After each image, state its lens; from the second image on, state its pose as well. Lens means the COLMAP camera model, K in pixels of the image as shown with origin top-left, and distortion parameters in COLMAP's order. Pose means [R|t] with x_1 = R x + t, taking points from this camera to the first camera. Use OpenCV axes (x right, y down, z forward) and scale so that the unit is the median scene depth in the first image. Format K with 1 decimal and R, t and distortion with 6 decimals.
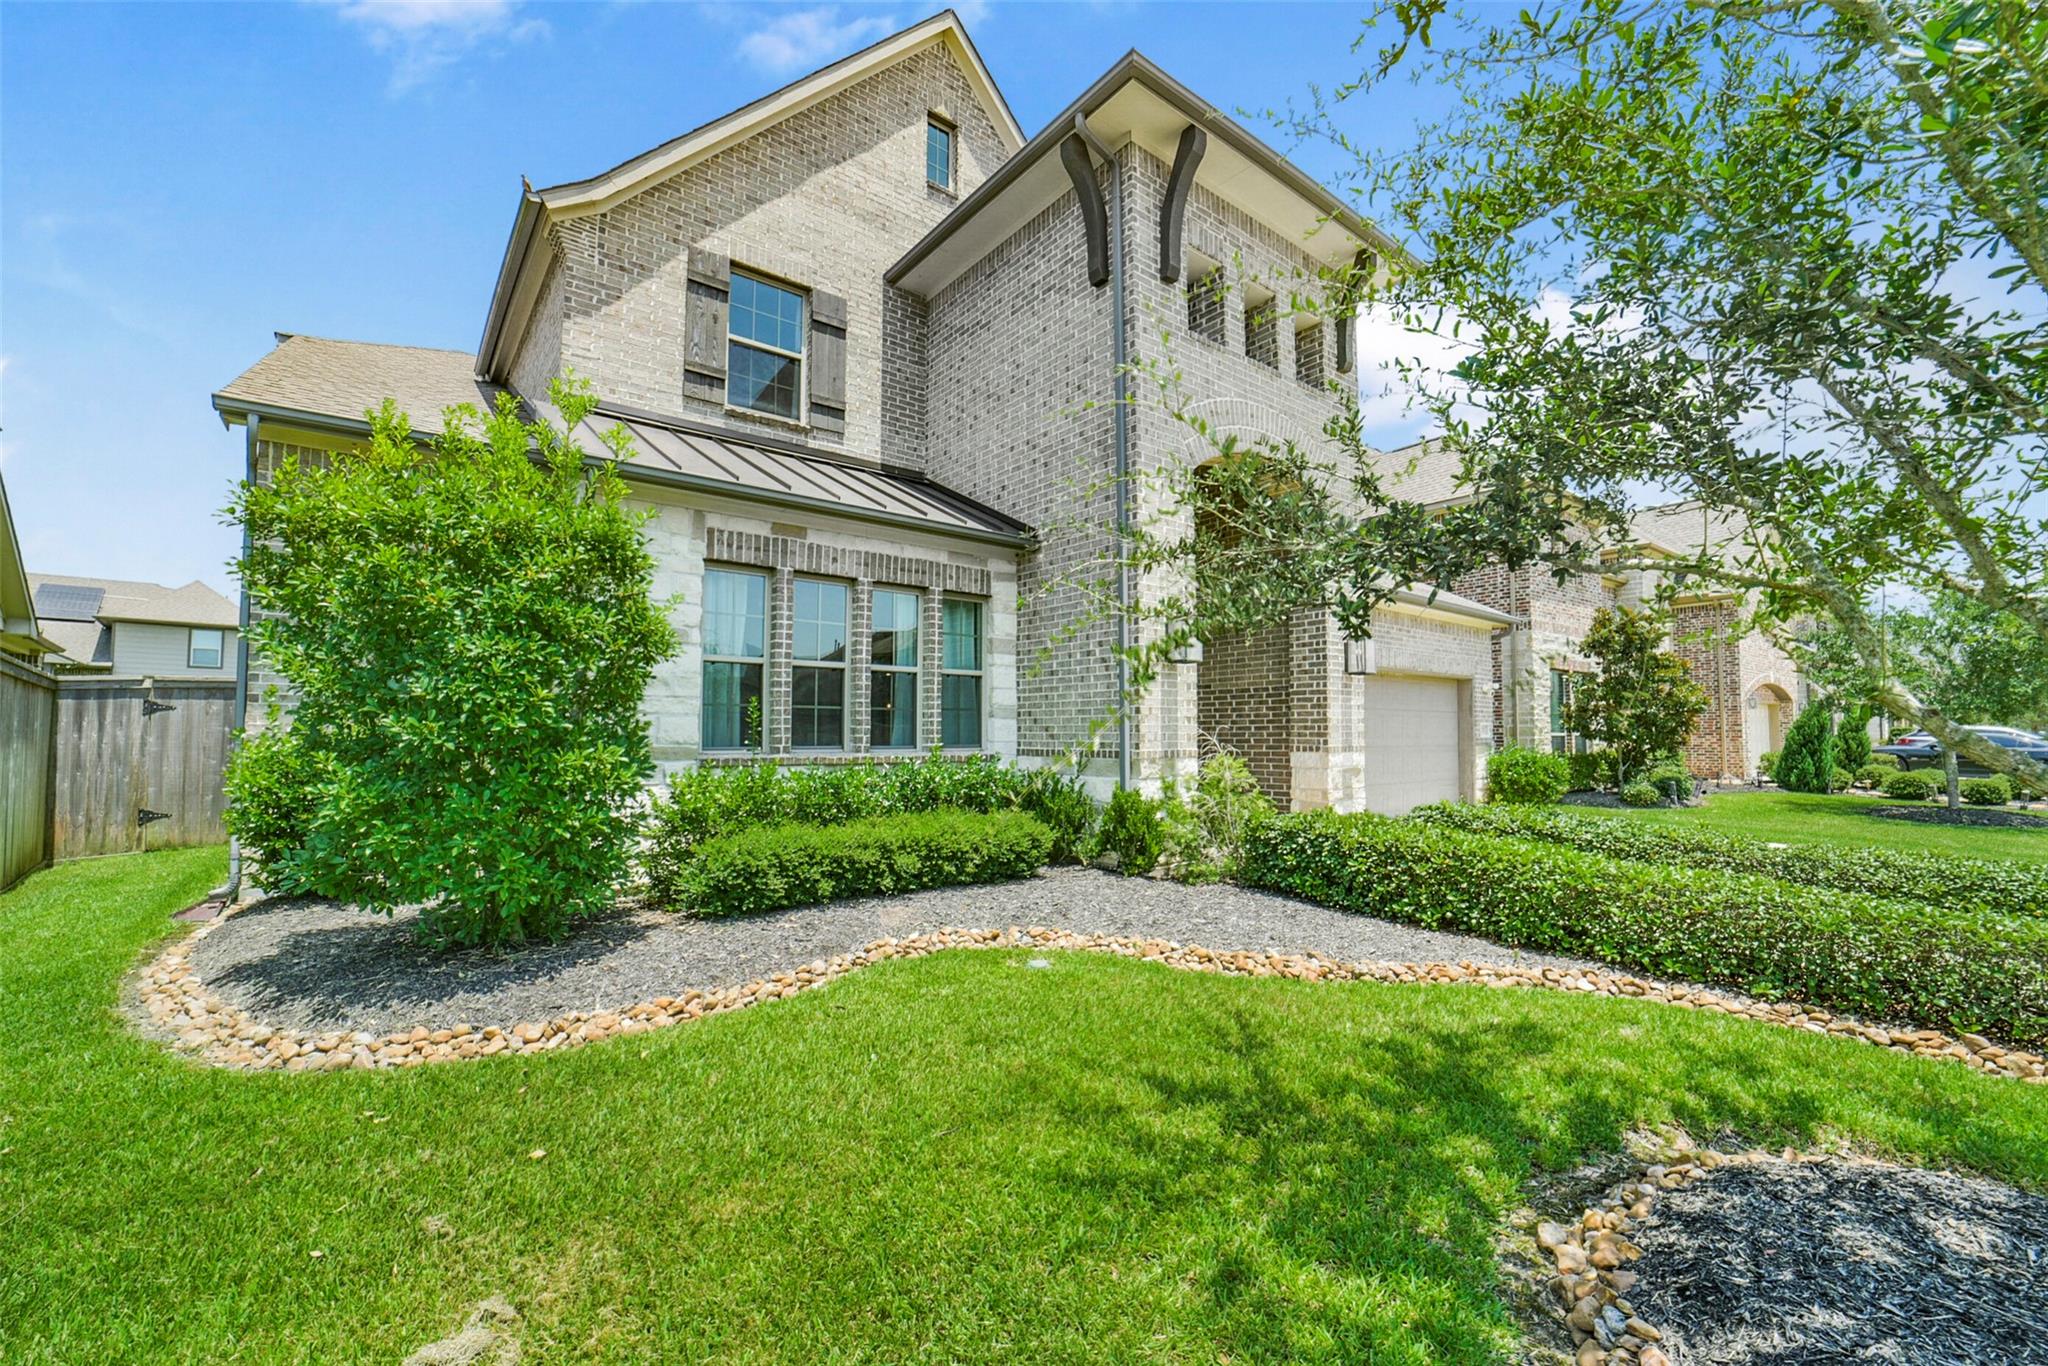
lens RADIAL K [[804.5, 0, 1020.3], [0, 804.5, 688.0], [0, 0, 1]] dist [-0.026529, 0.008485]
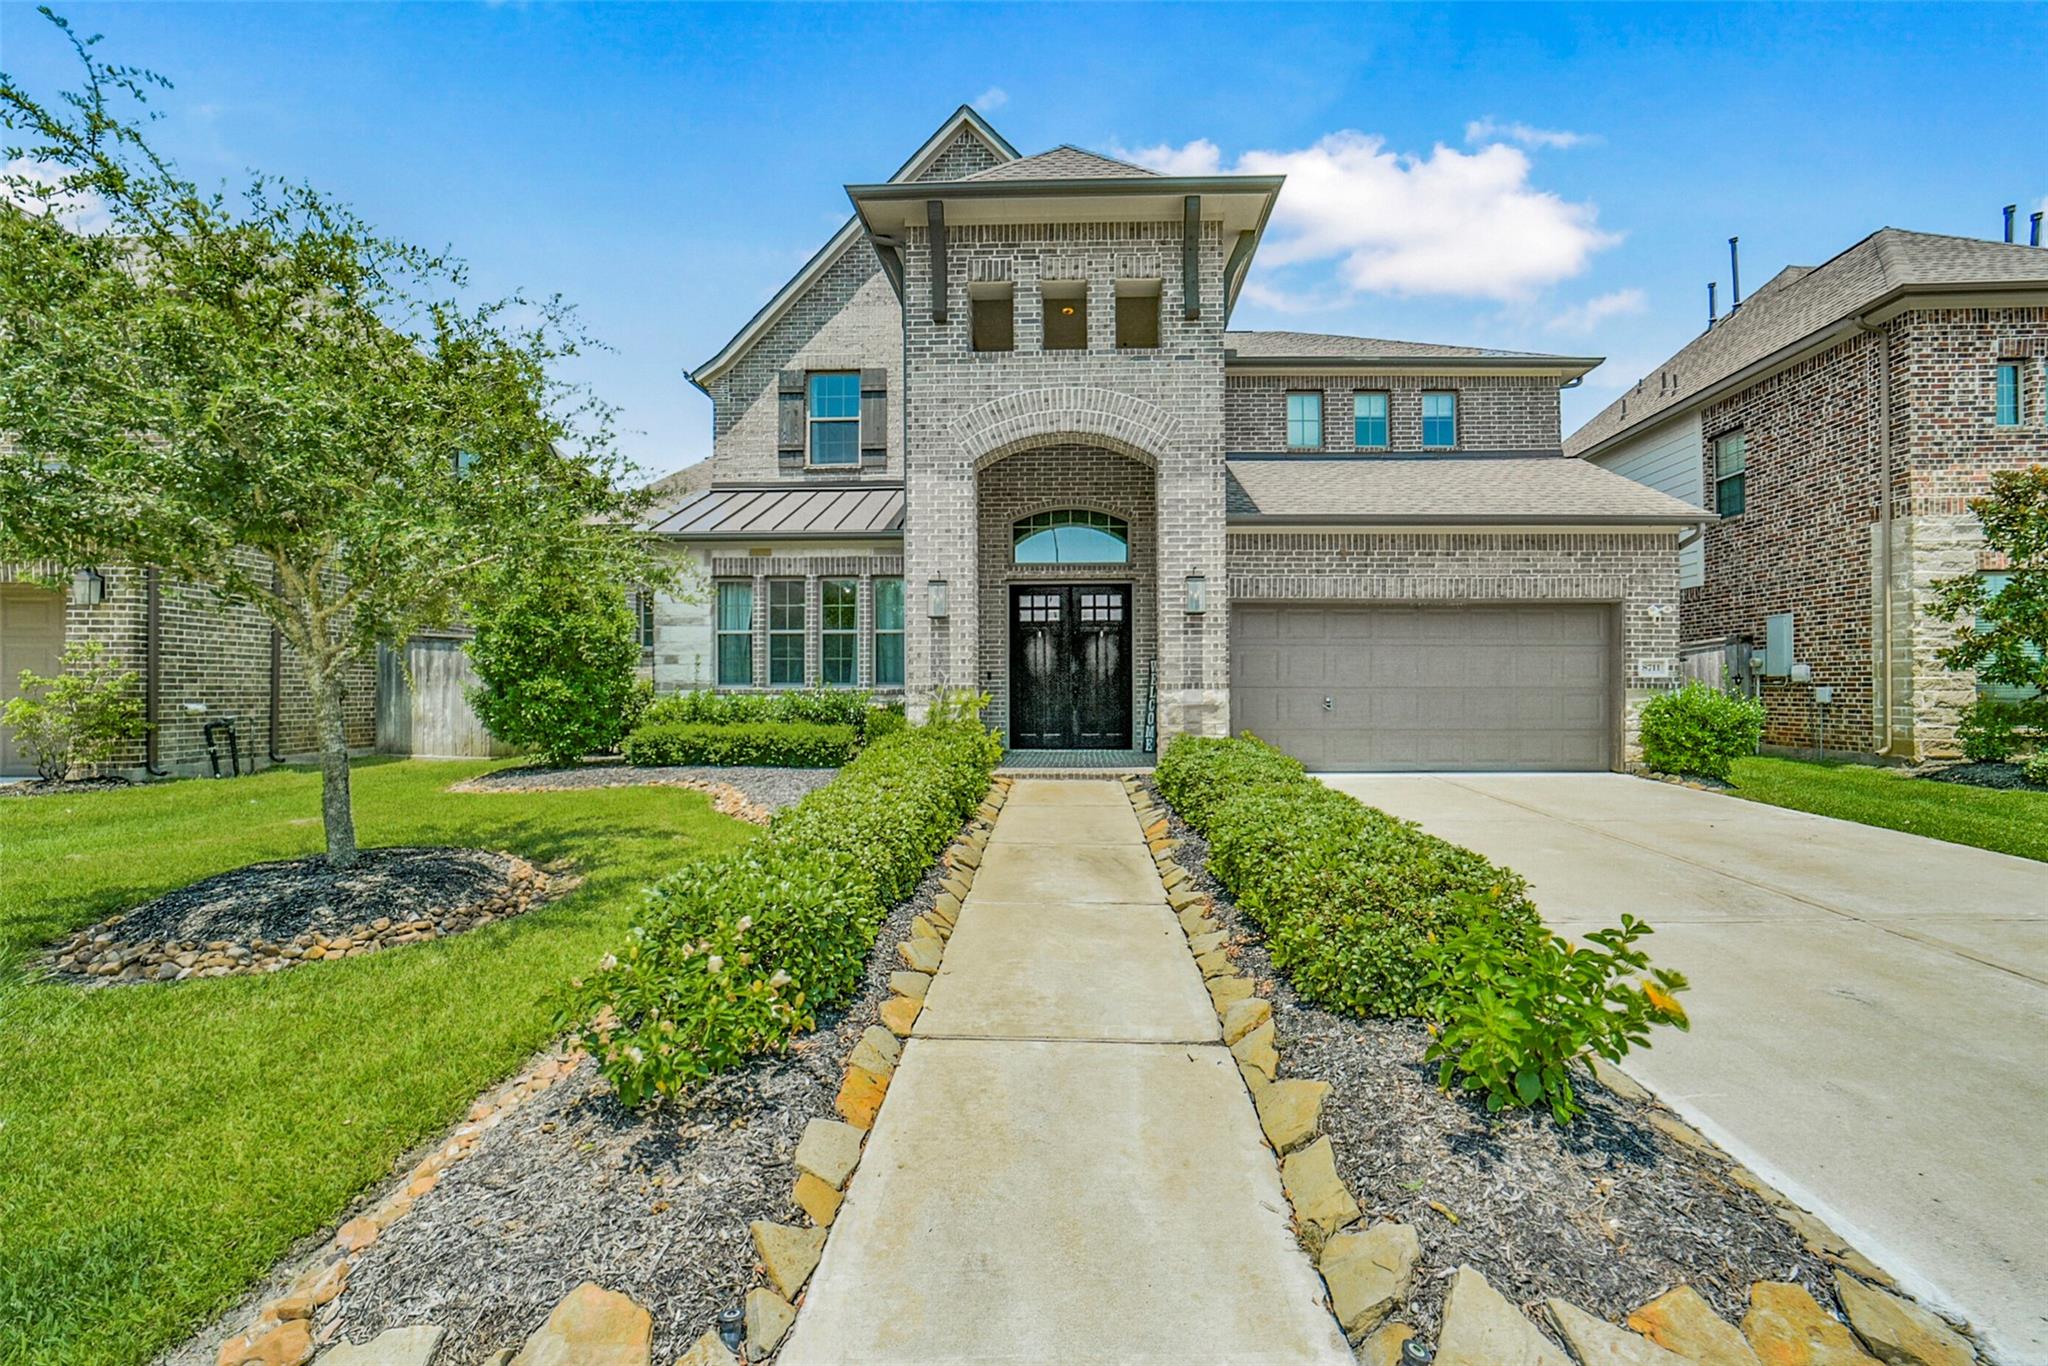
lens RADIAL K [[804.5, 0, 1020.3], [0, 804.5, 688.0], [0, 0, 1]] dist [-0.026529, 0.008485]
pose [[0.770415, -0.003776, -0.637532, 0.972370], [0.037824, 0.998492, 0.039795, 0.030241], [0.636420, -0.054773, 0.769396, 0.047091]]
